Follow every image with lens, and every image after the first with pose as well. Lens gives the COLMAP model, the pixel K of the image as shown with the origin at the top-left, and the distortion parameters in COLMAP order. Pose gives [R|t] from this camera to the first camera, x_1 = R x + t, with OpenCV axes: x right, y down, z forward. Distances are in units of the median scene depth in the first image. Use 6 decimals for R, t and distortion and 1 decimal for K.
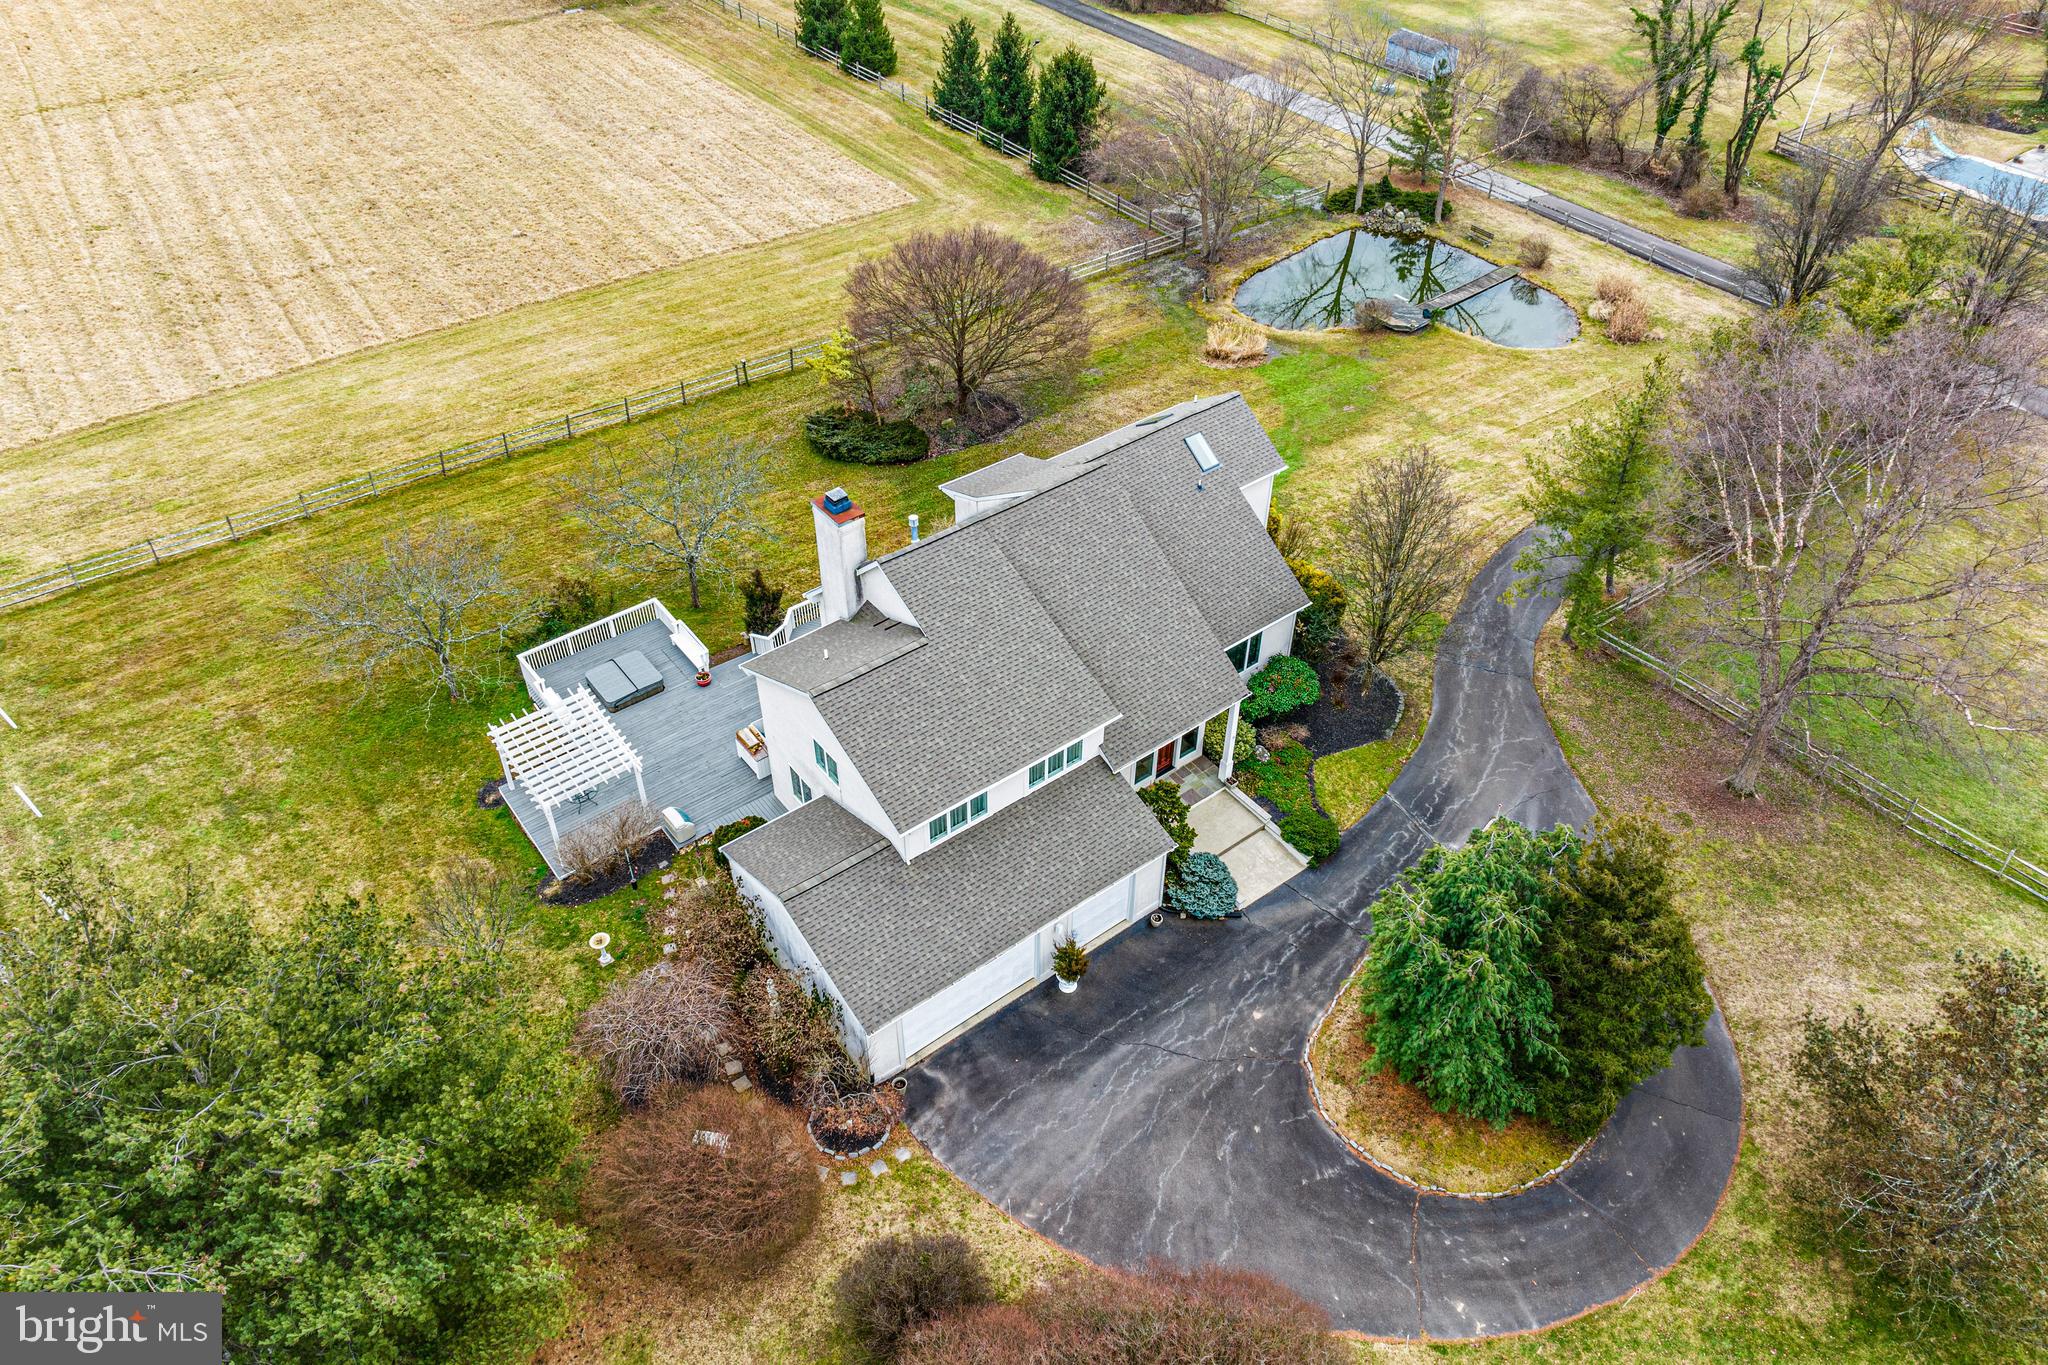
lens RADIAL K [[1453.6, 0, 1034.4], [0, 1453.6, 675.9], [0, 0, 1]] dist [-0.041571, -0.000109]
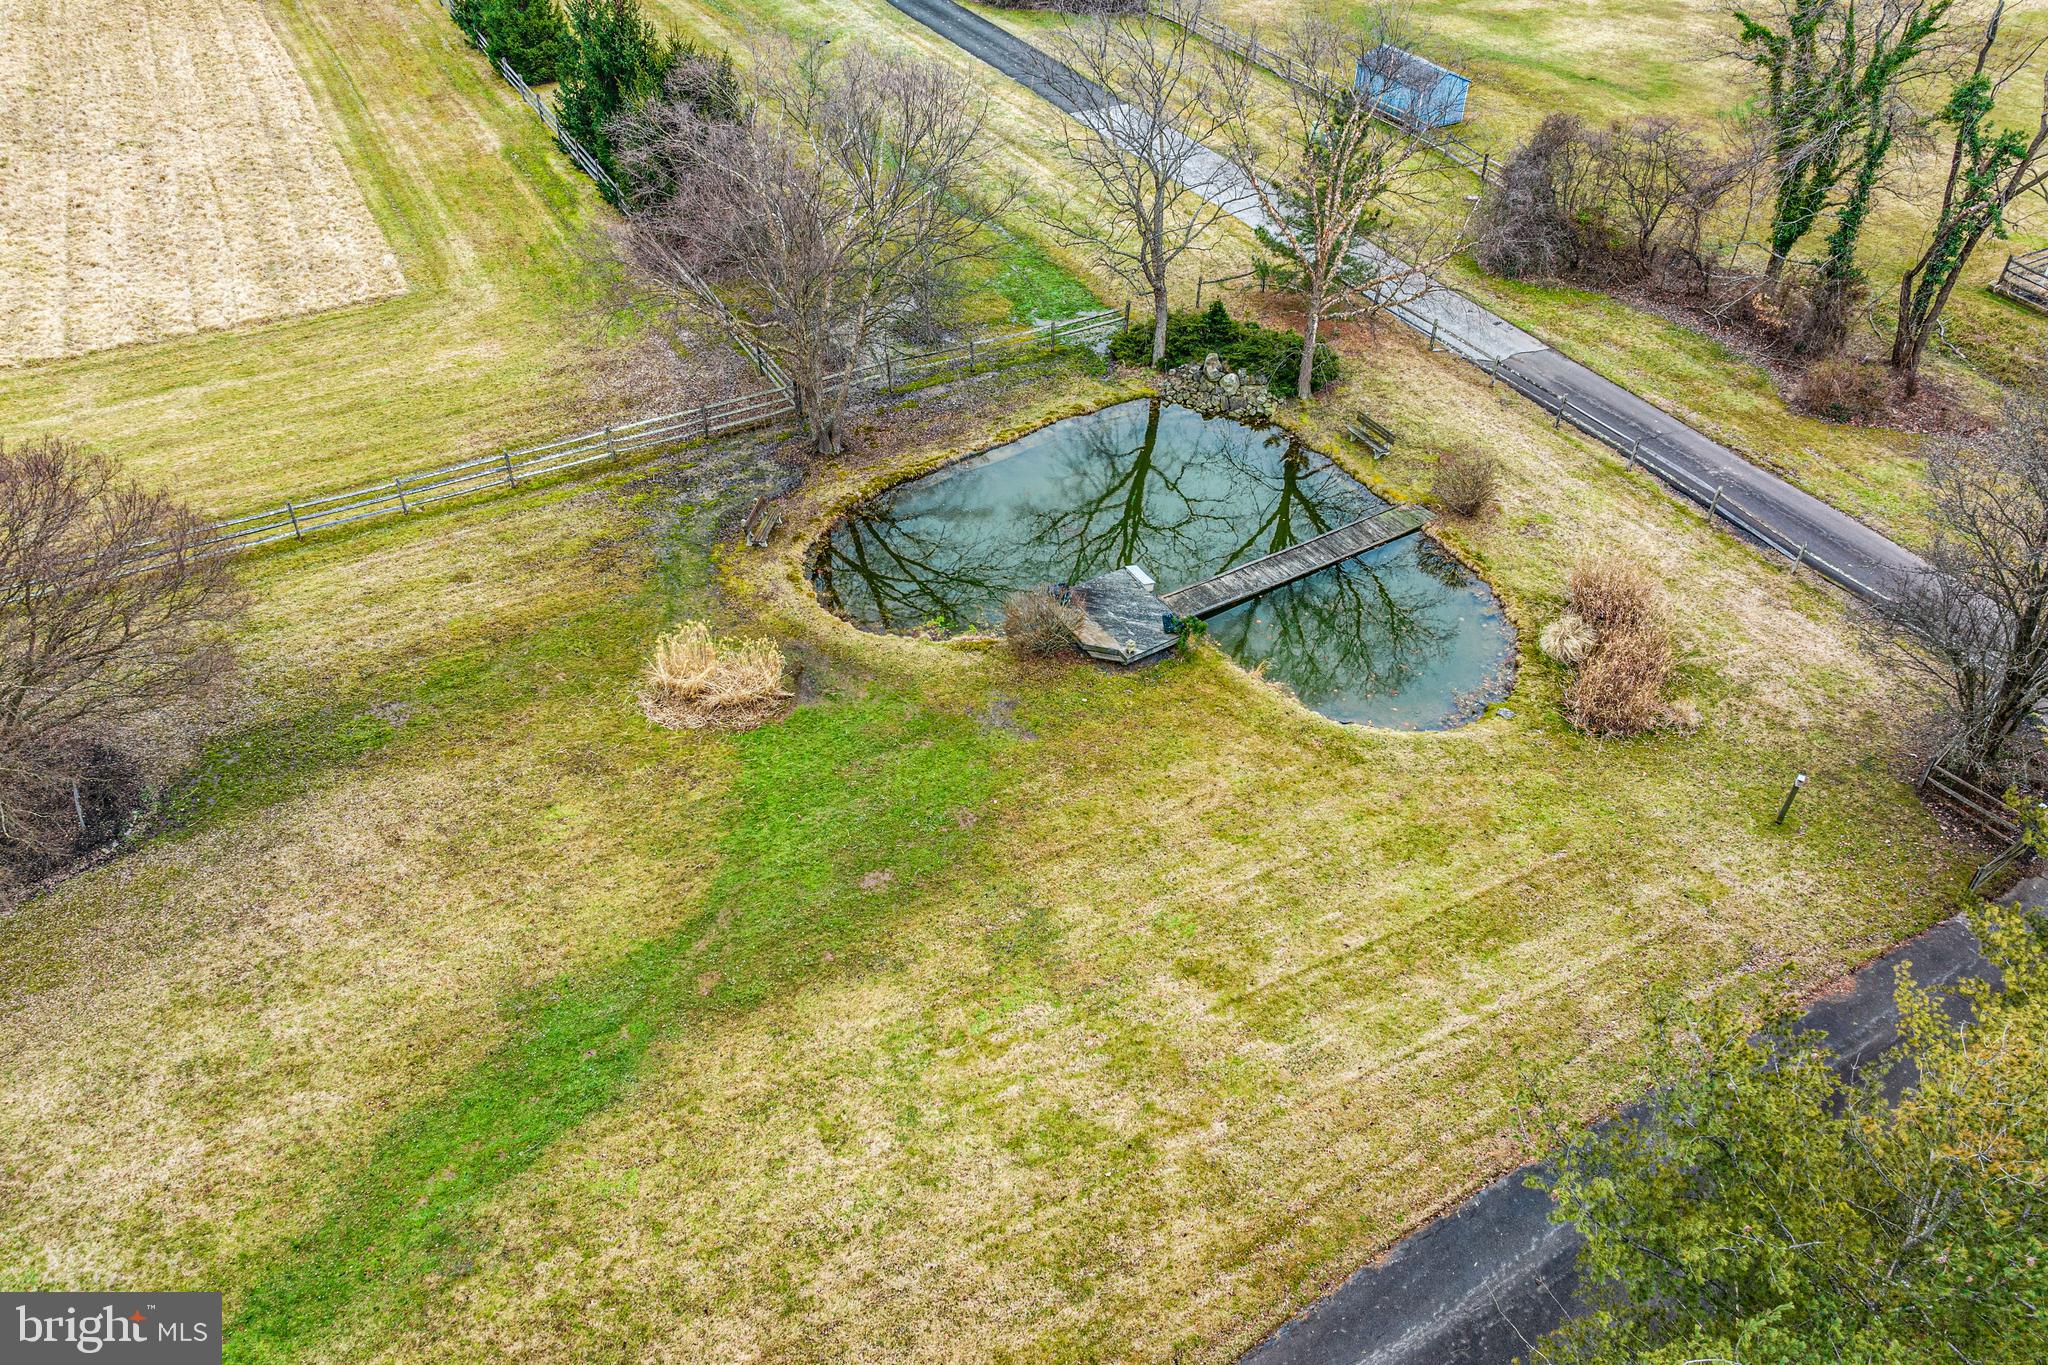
lens RADIAL K [[1453.6, 0, 1027.1], [0, 1453.6, 682.7], [0, 0, 1]] dist [-0.041571, -0.000109]
pose [[0.990564, 0.092476, -0.101149, 0.367851], [-0.093825, 0.995551, -0.008652, -0.299254], [0.099898, 0.018061, 0.994834, 0.712951]]
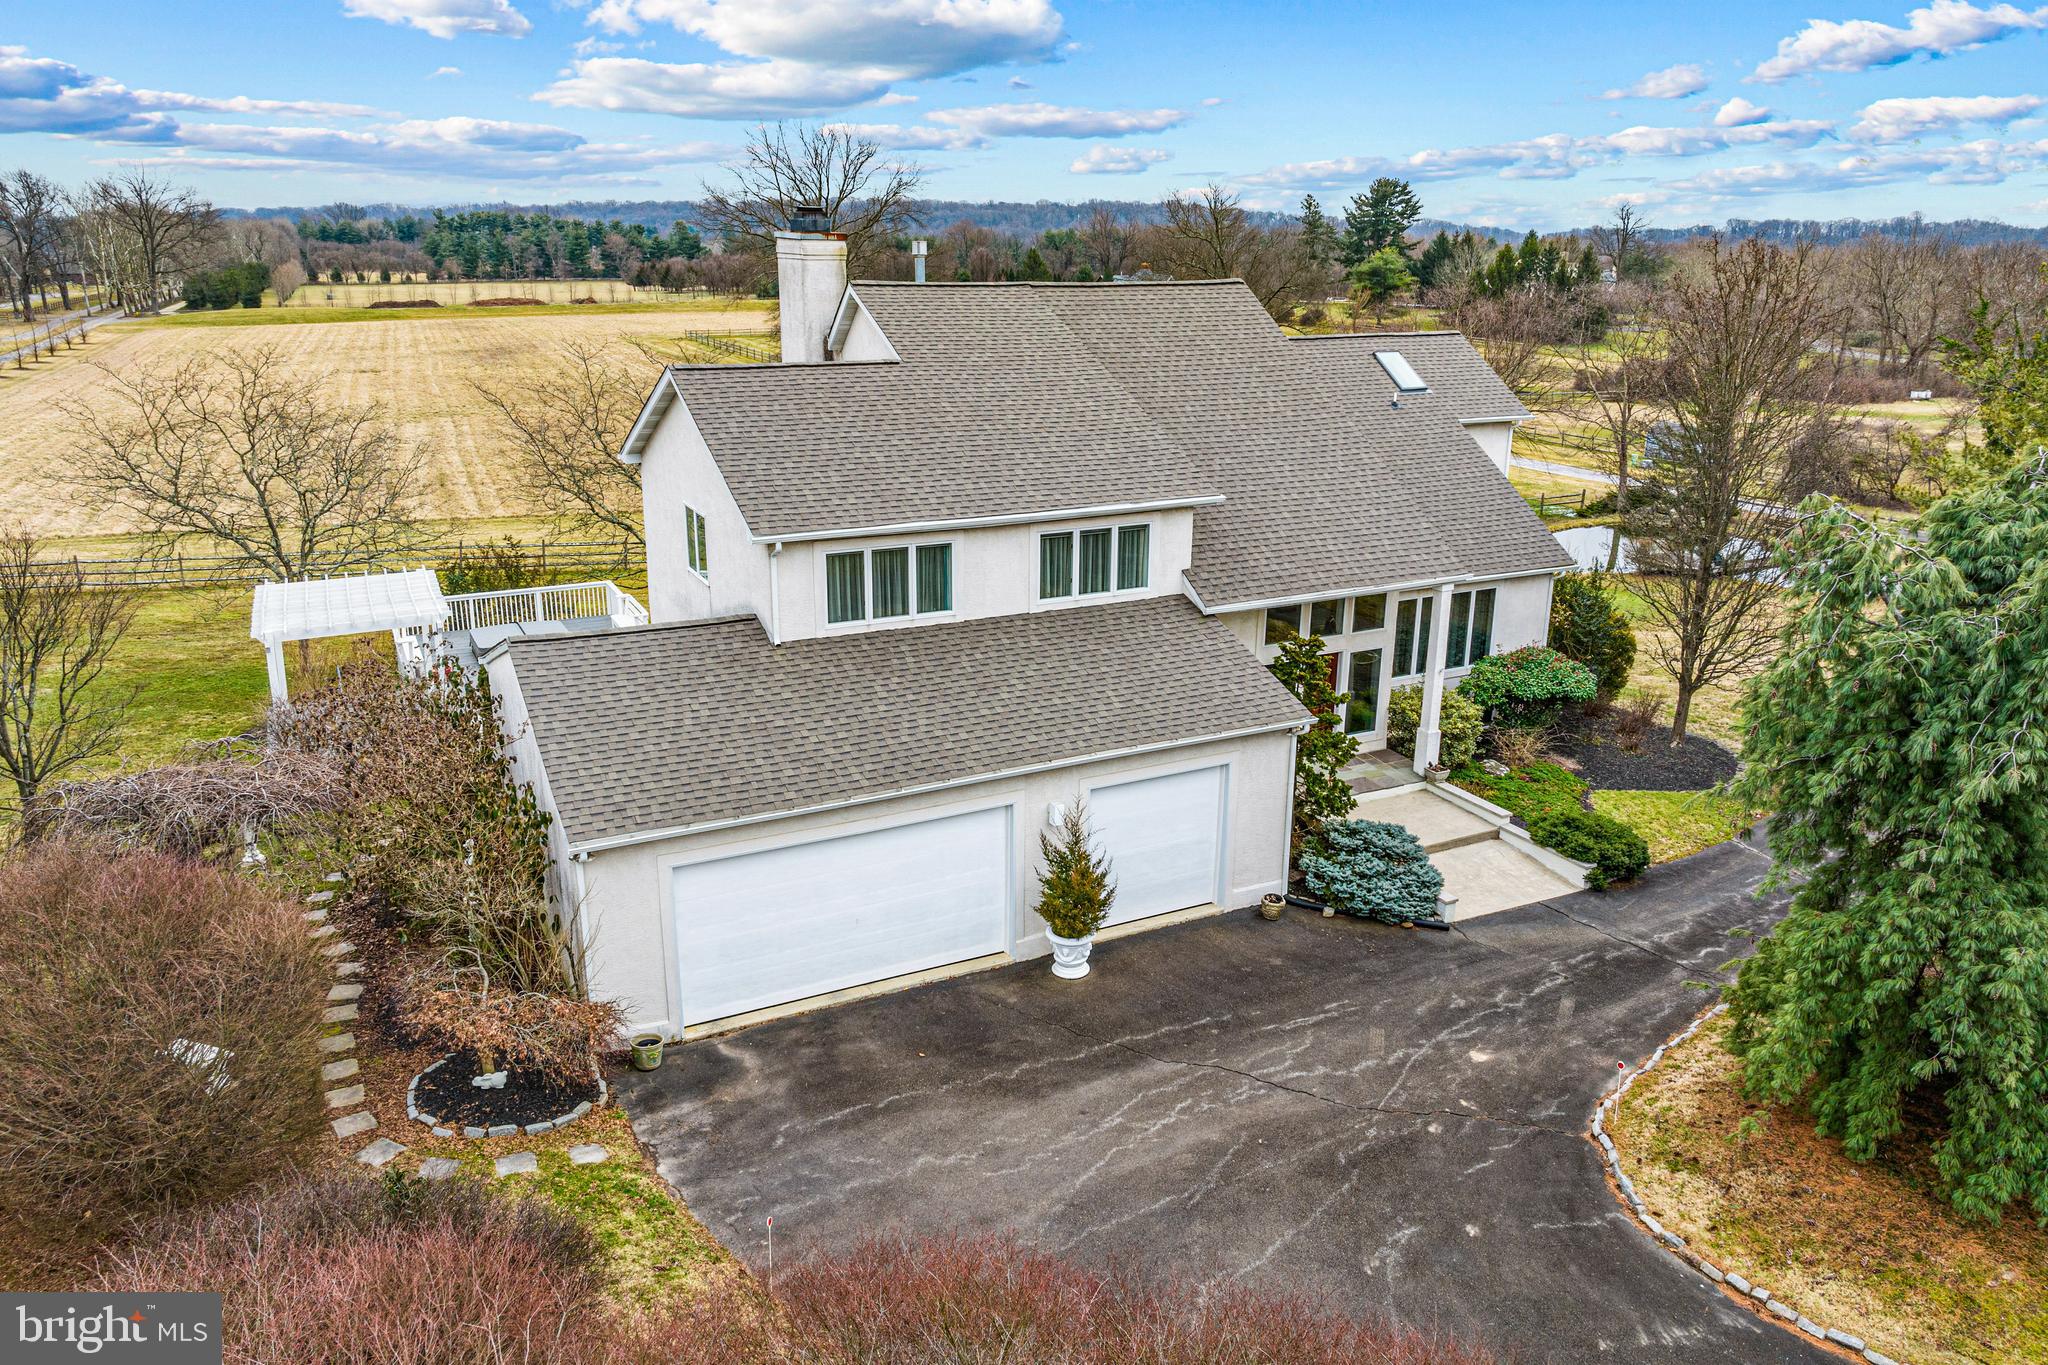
lens RADIAL K [[1453.6, 0, 1030.8], [0, 1453.6, 675.5], [0, 0, 1]] dist [-0.041571, -0.000109]
pose [[0.982197, 0.053394, -0.180106, 0.064181], [-0.124206, 0.903865, -0.409391, 0.227410], [0.140932, 0.424473, 0.894405, 0.371483]]
